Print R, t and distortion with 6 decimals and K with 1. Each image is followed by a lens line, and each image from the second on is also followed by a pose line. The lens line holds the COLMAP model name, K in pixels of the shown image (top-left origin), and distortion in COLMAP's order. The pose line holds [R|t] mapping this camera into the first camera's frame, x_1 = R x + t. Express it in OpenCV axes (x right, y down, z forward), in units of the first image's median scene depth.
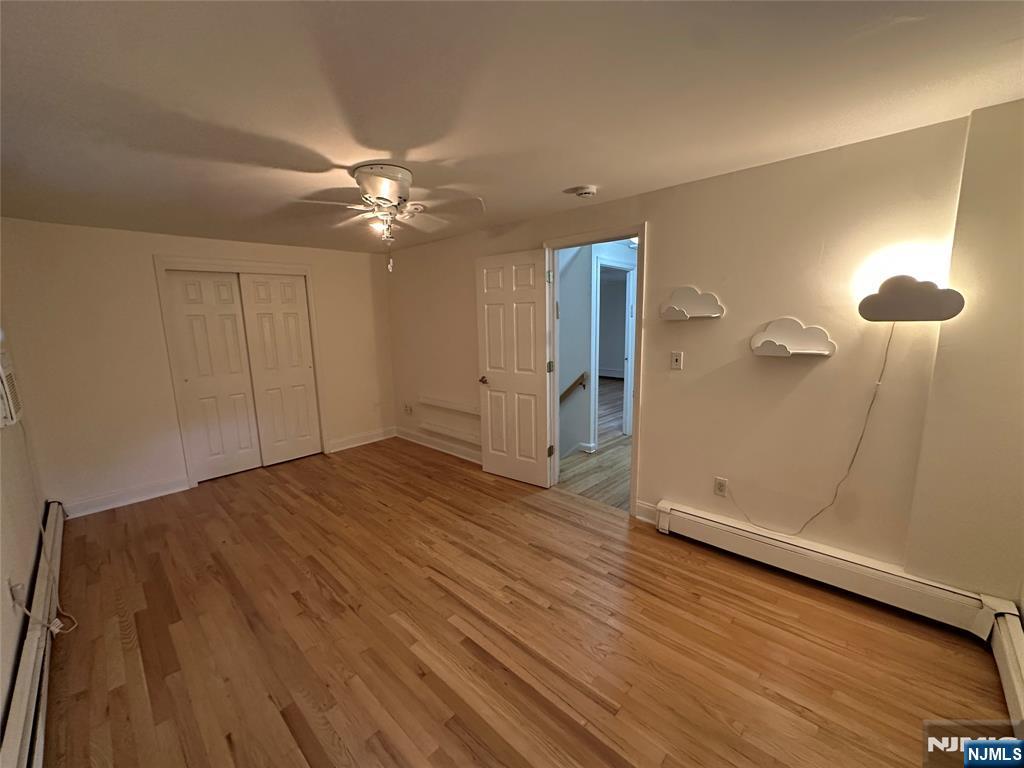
lens RADIAL K [[412.4, 0, 513.4], [0, 412.4, 385.9], [0, 0, 1]] dist [-0.001234, 0.000453]
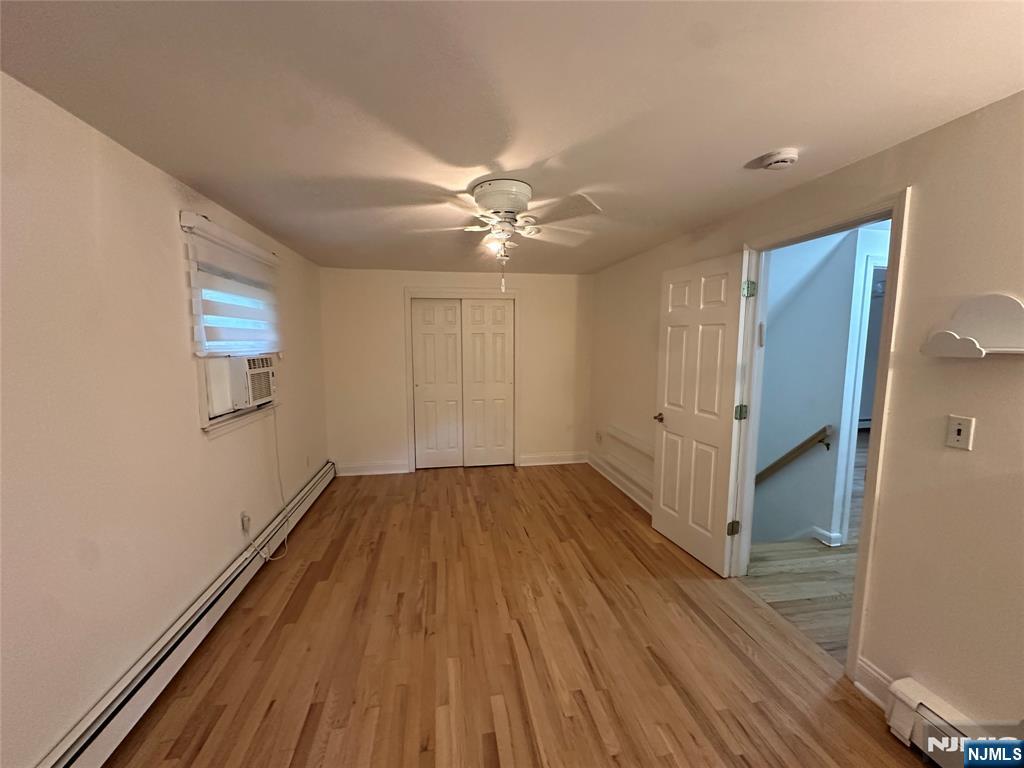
lens RADIAL K [[412.4, 0, 511.5], [0, 412.4, 385.7], [0, 0, 1]] dist [-0.001234, 0.000453]
pose [[0.801102, 0.089527, -0.591794, 0.207545], [-0.118216, 0.992939, -0.009814, -0.041243], [0.586737, 0.077822, 0.806029, 0.192026]]
